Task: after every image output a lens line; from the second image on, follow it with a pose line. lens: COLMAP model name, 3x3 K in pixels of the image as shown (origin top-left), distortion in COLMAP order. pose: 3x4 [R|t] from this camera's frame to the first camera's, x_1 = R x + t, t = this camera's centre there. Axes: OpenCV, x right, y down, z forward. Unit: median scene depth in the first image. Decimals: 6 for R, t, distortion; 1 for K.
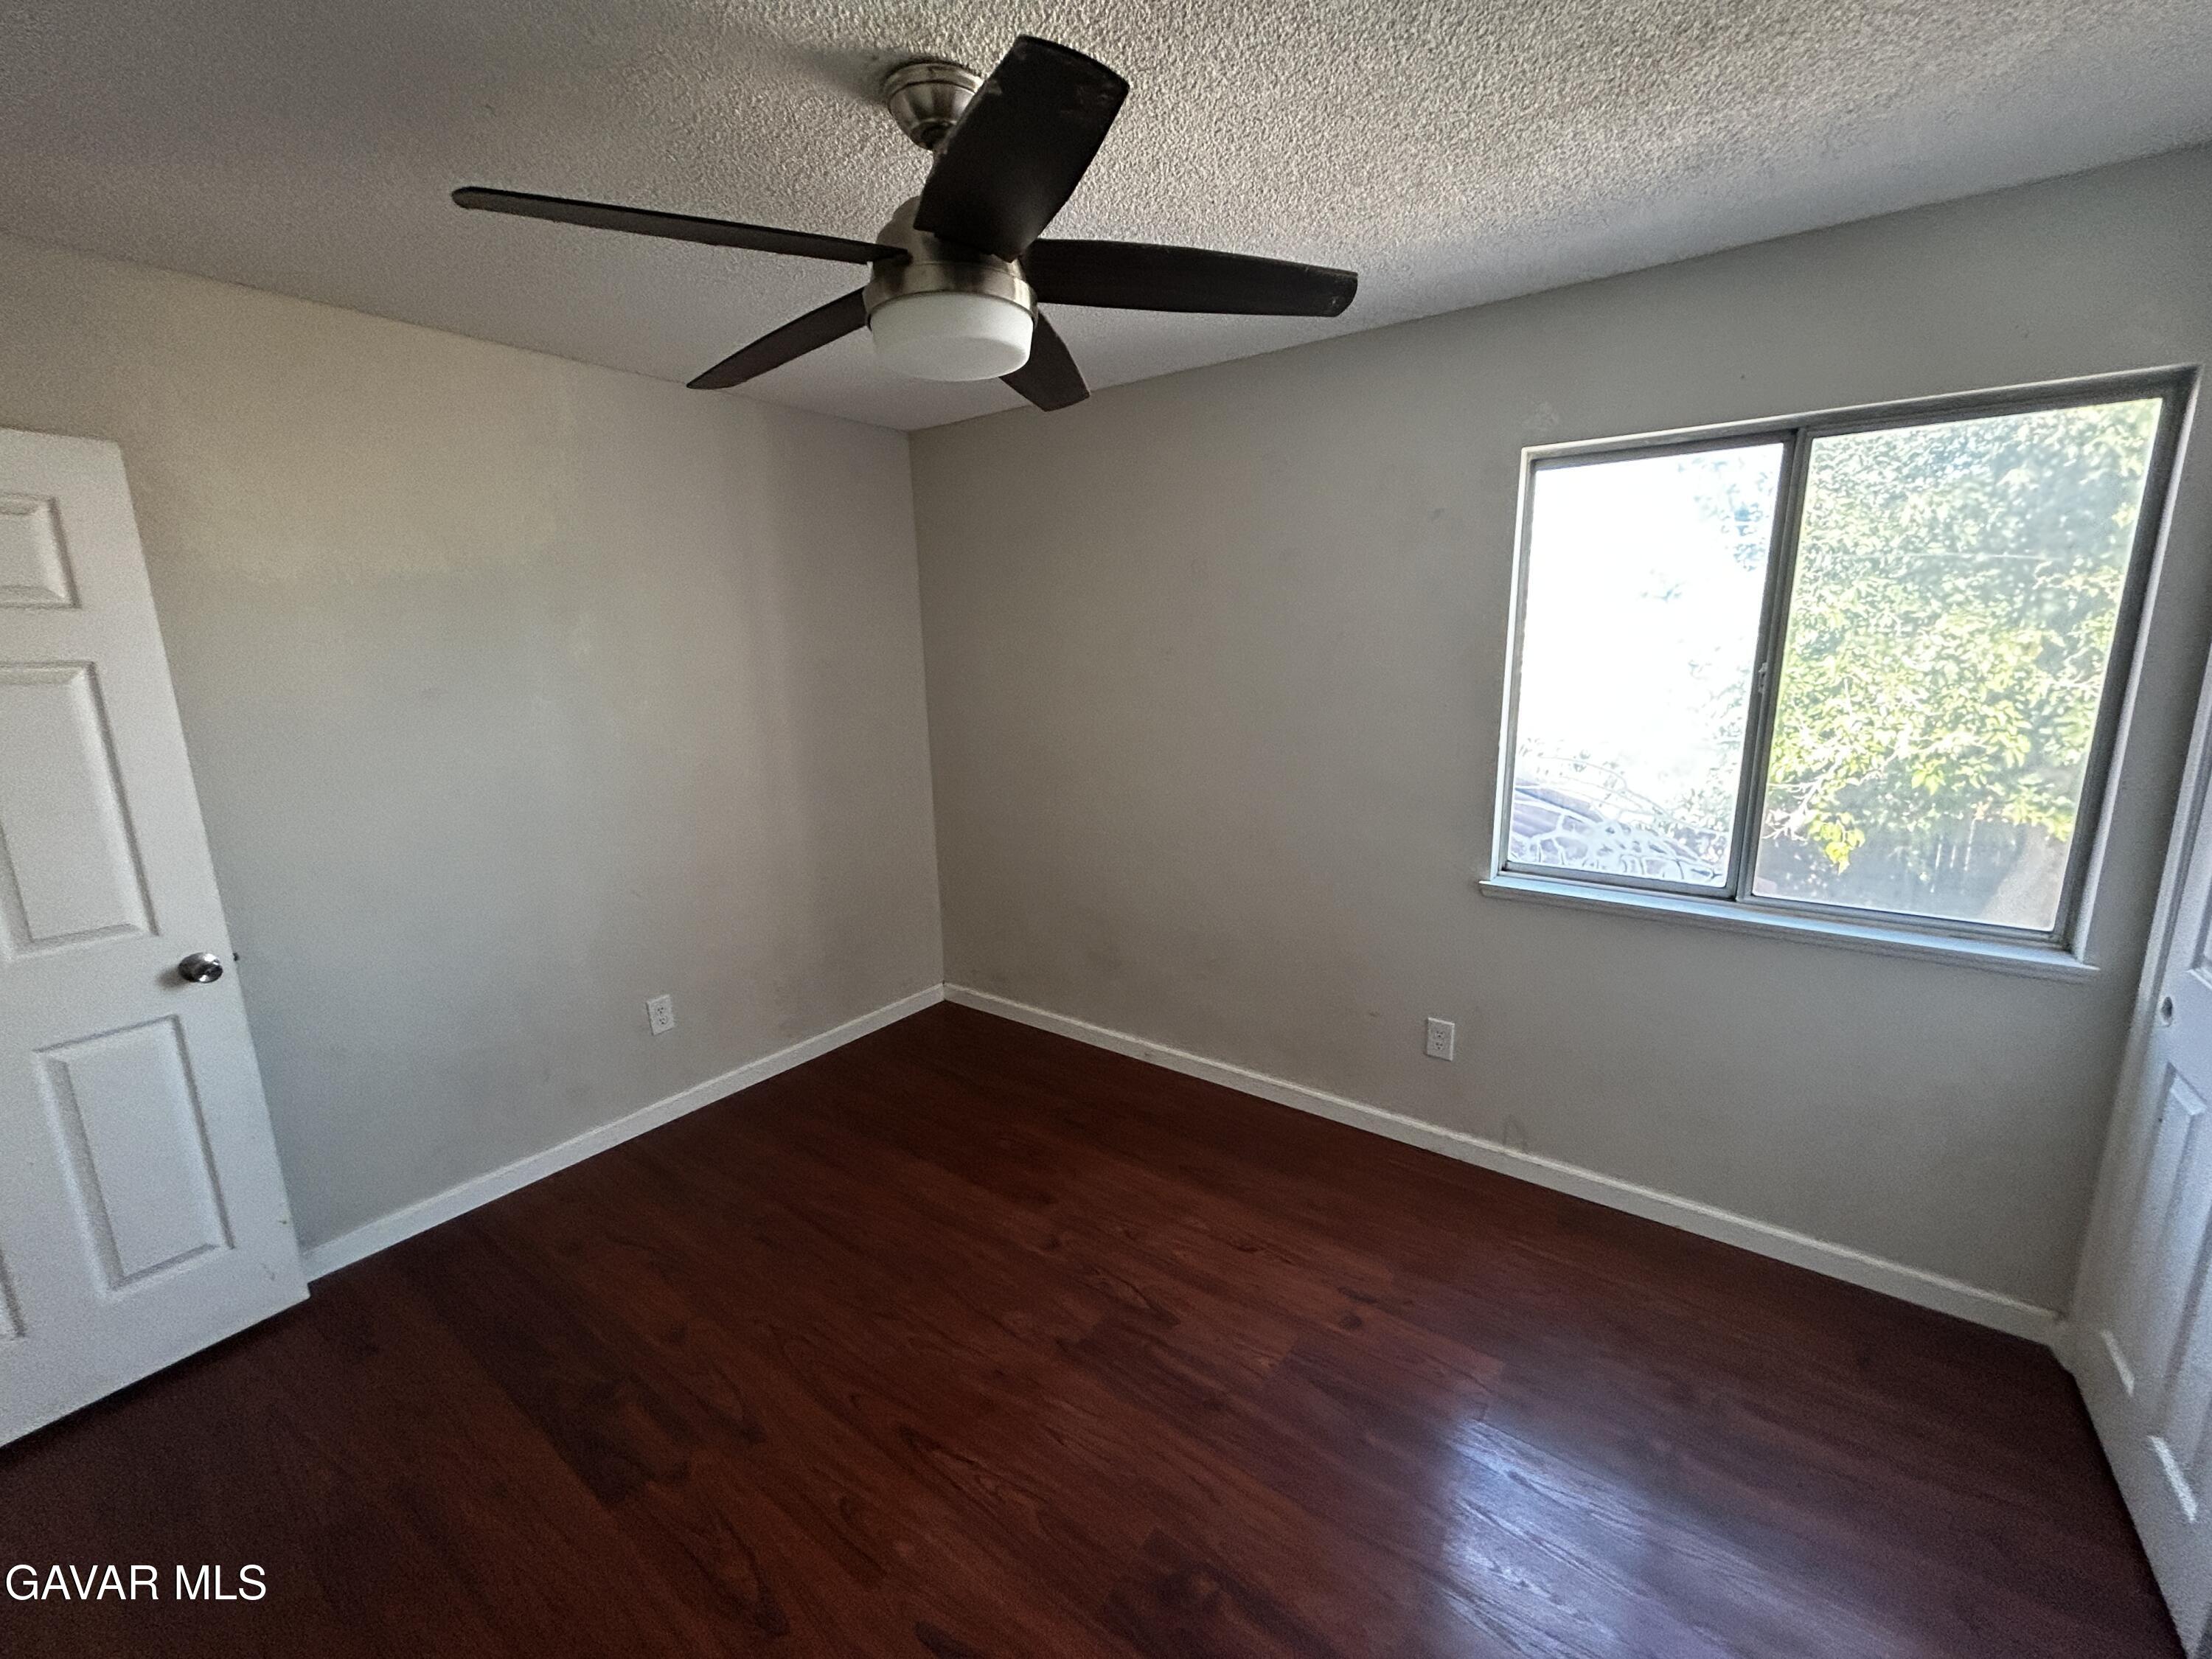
lens RADIAL K [[889.9, 0, 1107.7], [0, 889.9, 826.8], [0, 0, 1]] dist [-0.001334, -0.000206]
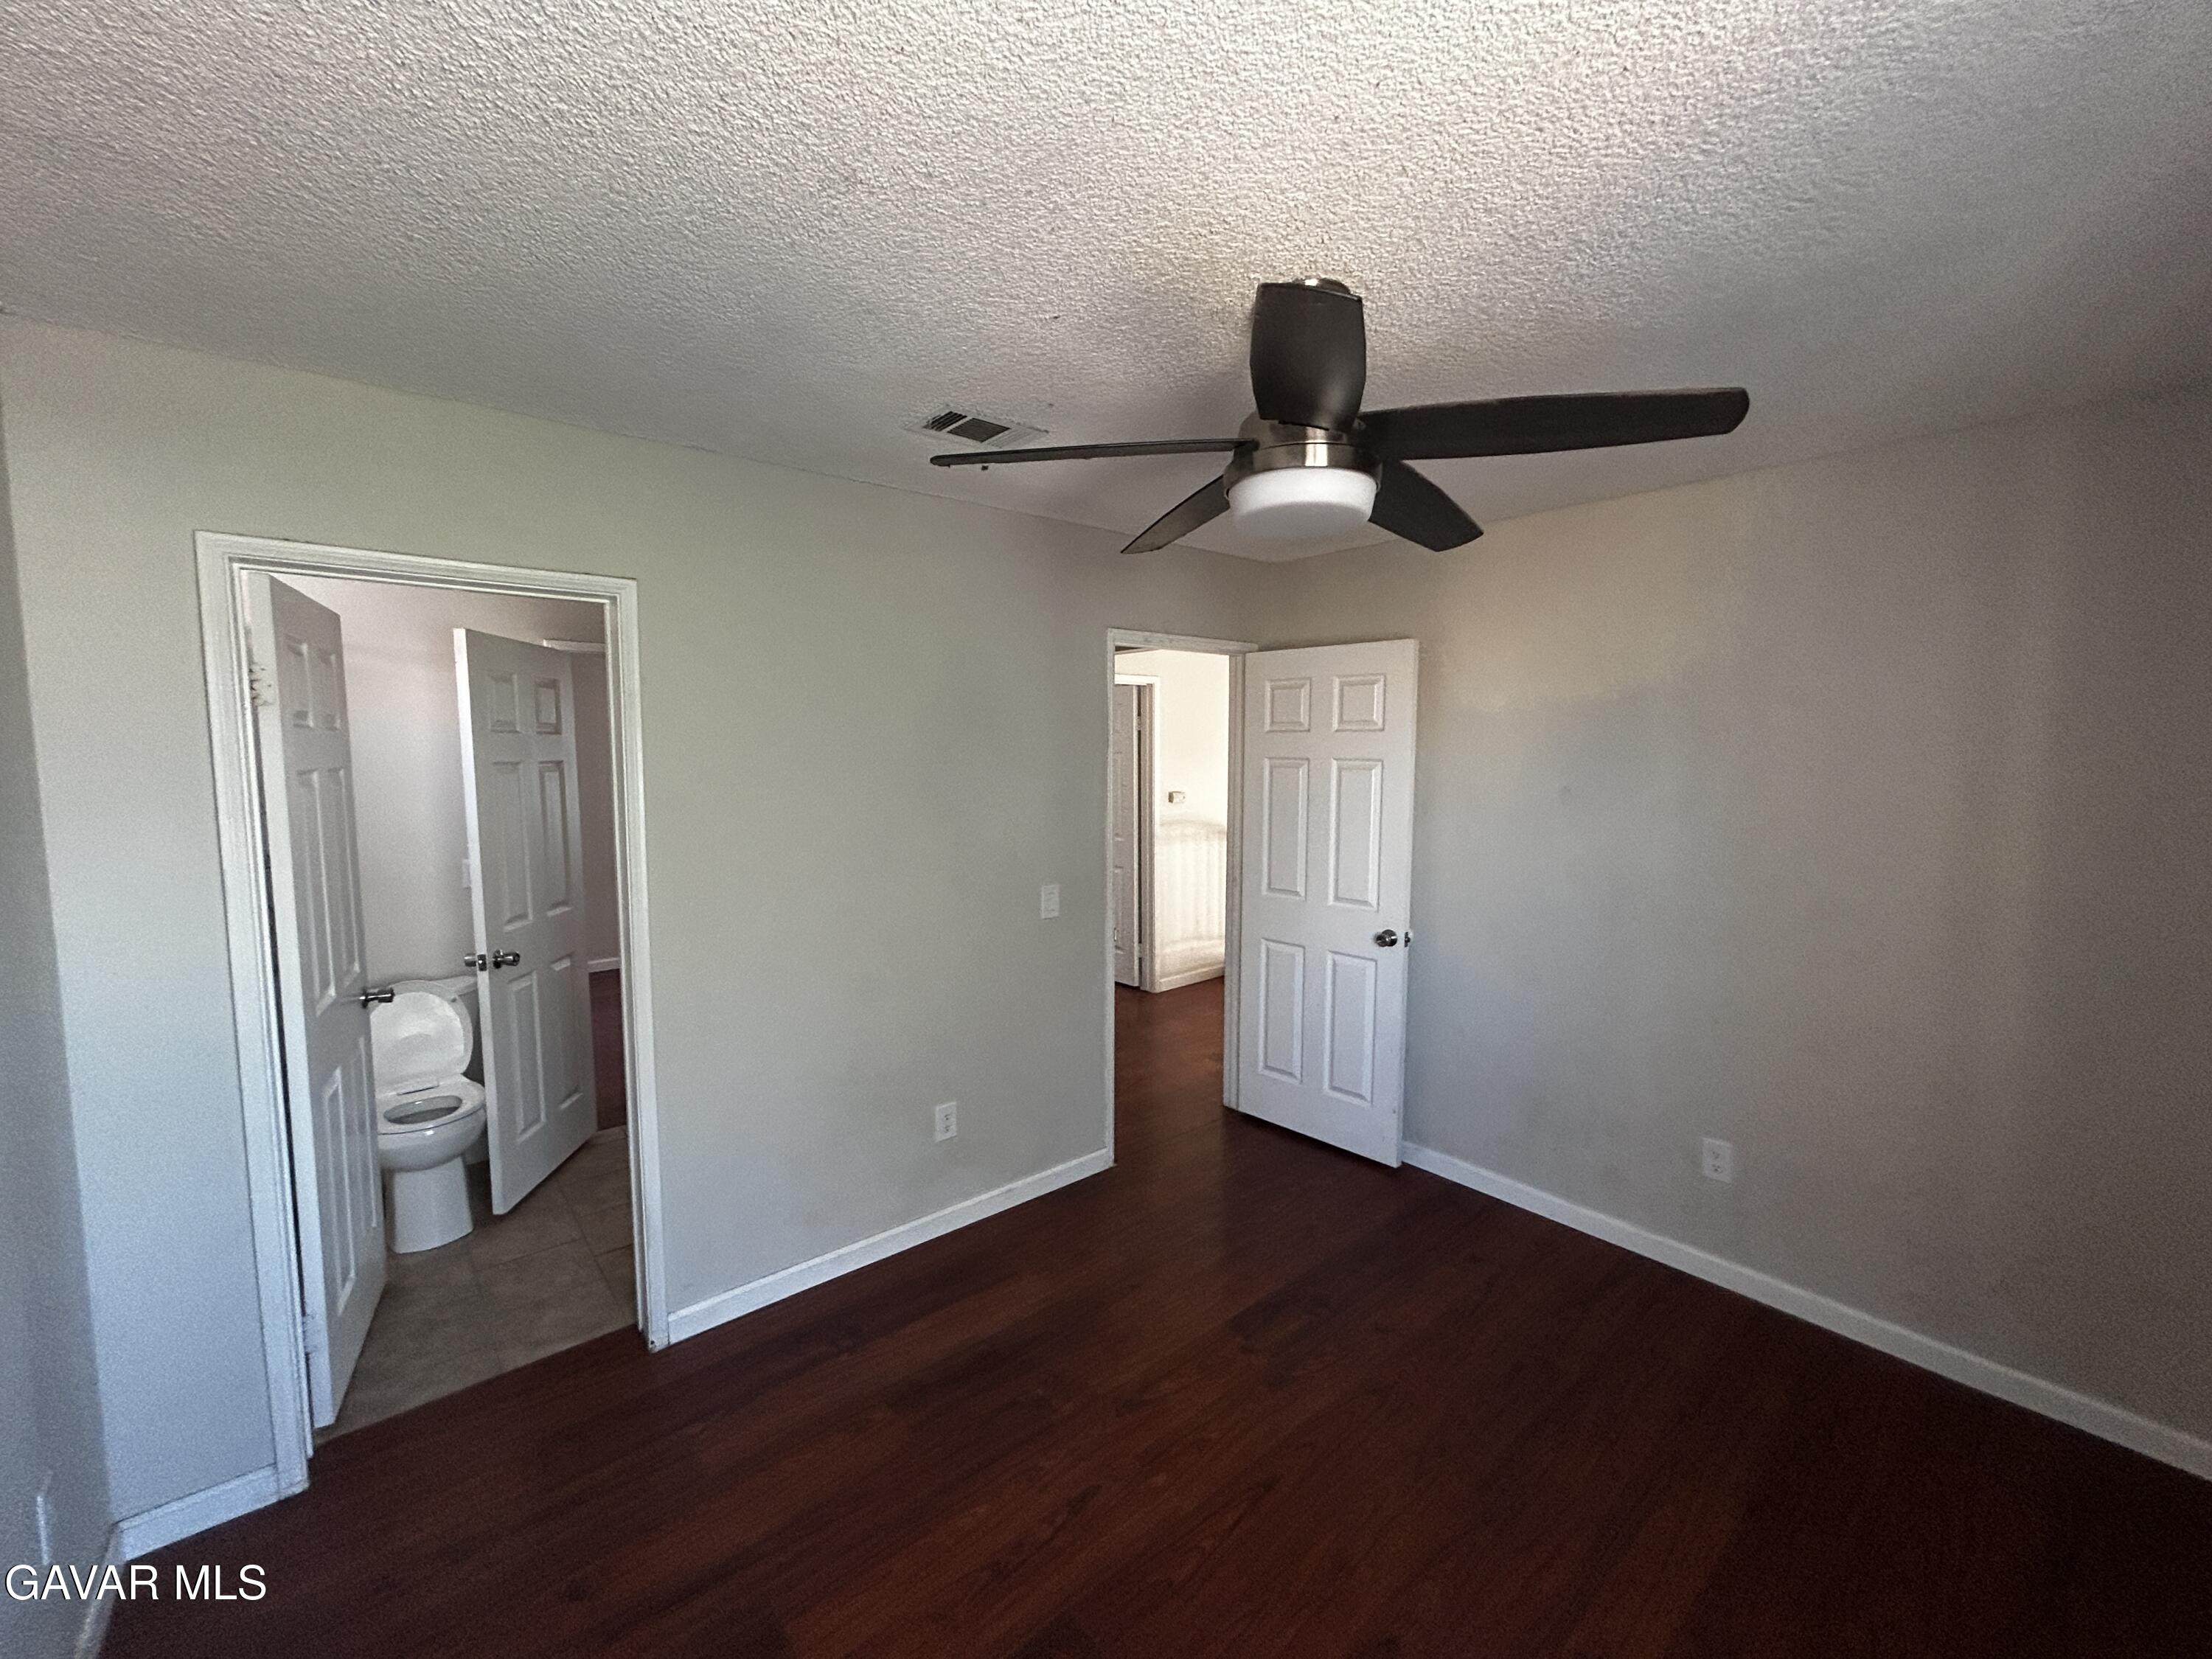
lens RADIAL K [[889.9, 0, 1107.7], [0, 889.9, 826.8], [0, 0, 1]] dist [-0.001334, -0.000206]
pose [[-0.239235, 0.098025, -0.966001, 0.730986], [-0.197433, 0.969195, 0.147244, -0.191914], [0.950677, 0.225947, -0.212513, 0.809200]]
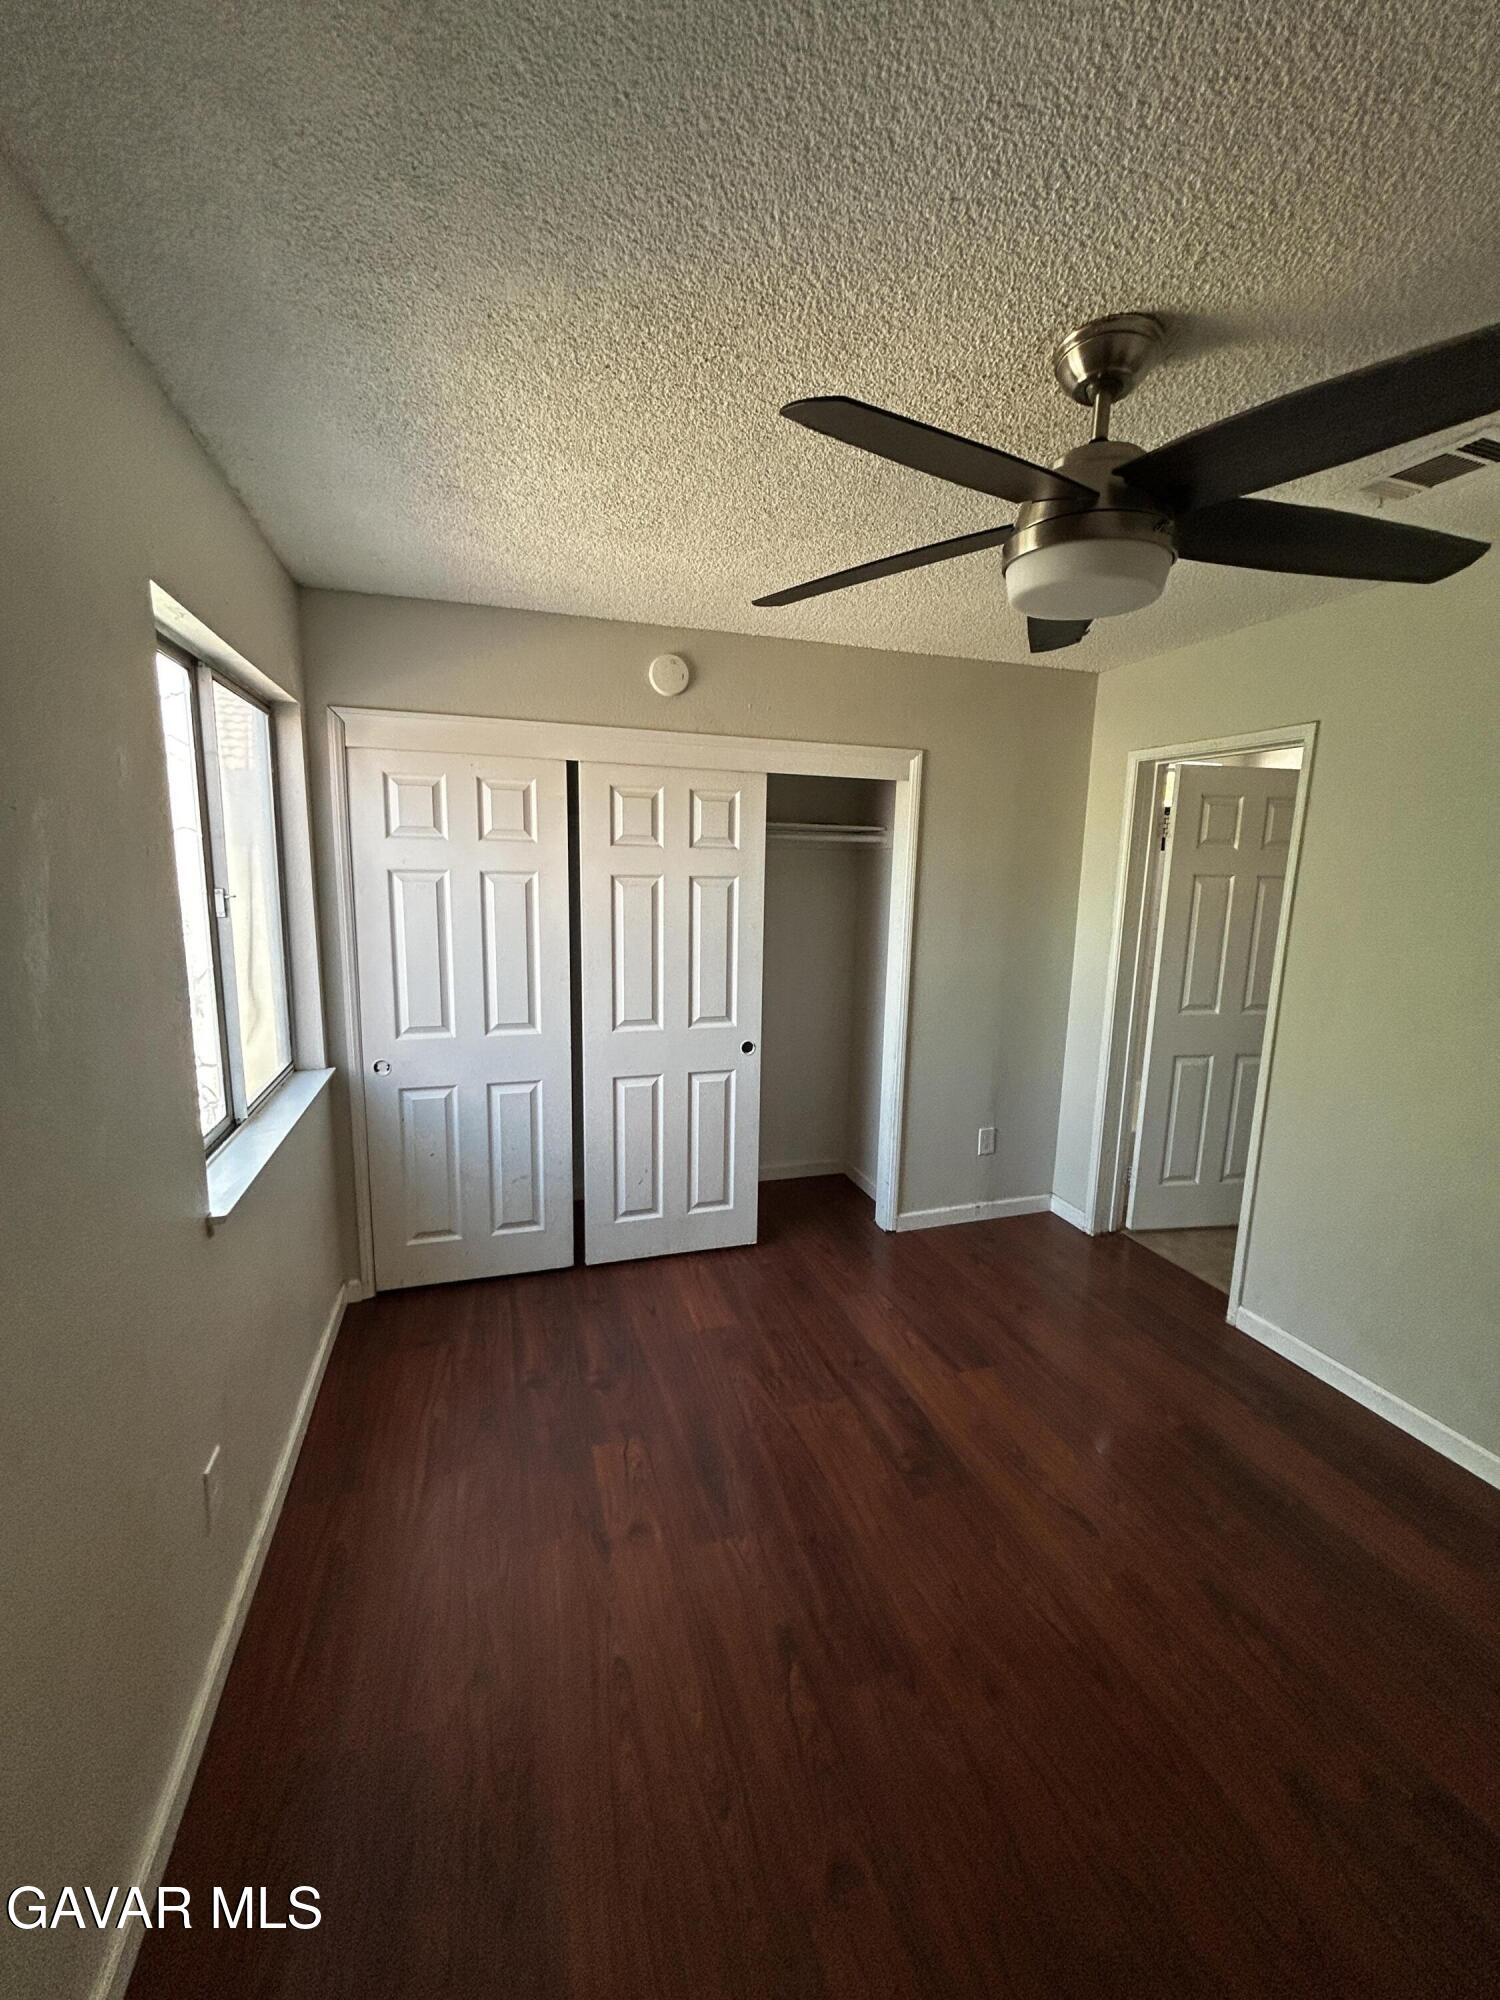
lens RADIAL K [[804.6, 0, 754.0], [0, 804.6, 991.5], [0, 0, 1]] dist [-0.001334, -0.000206]
pose [[-0.807873, -0.090455, 0.582374, -0.336673], [0.117875, 0.943386, 0.310046, -0.316905], [-0.577448, 0.319125, -0.751474, 1.533316]]
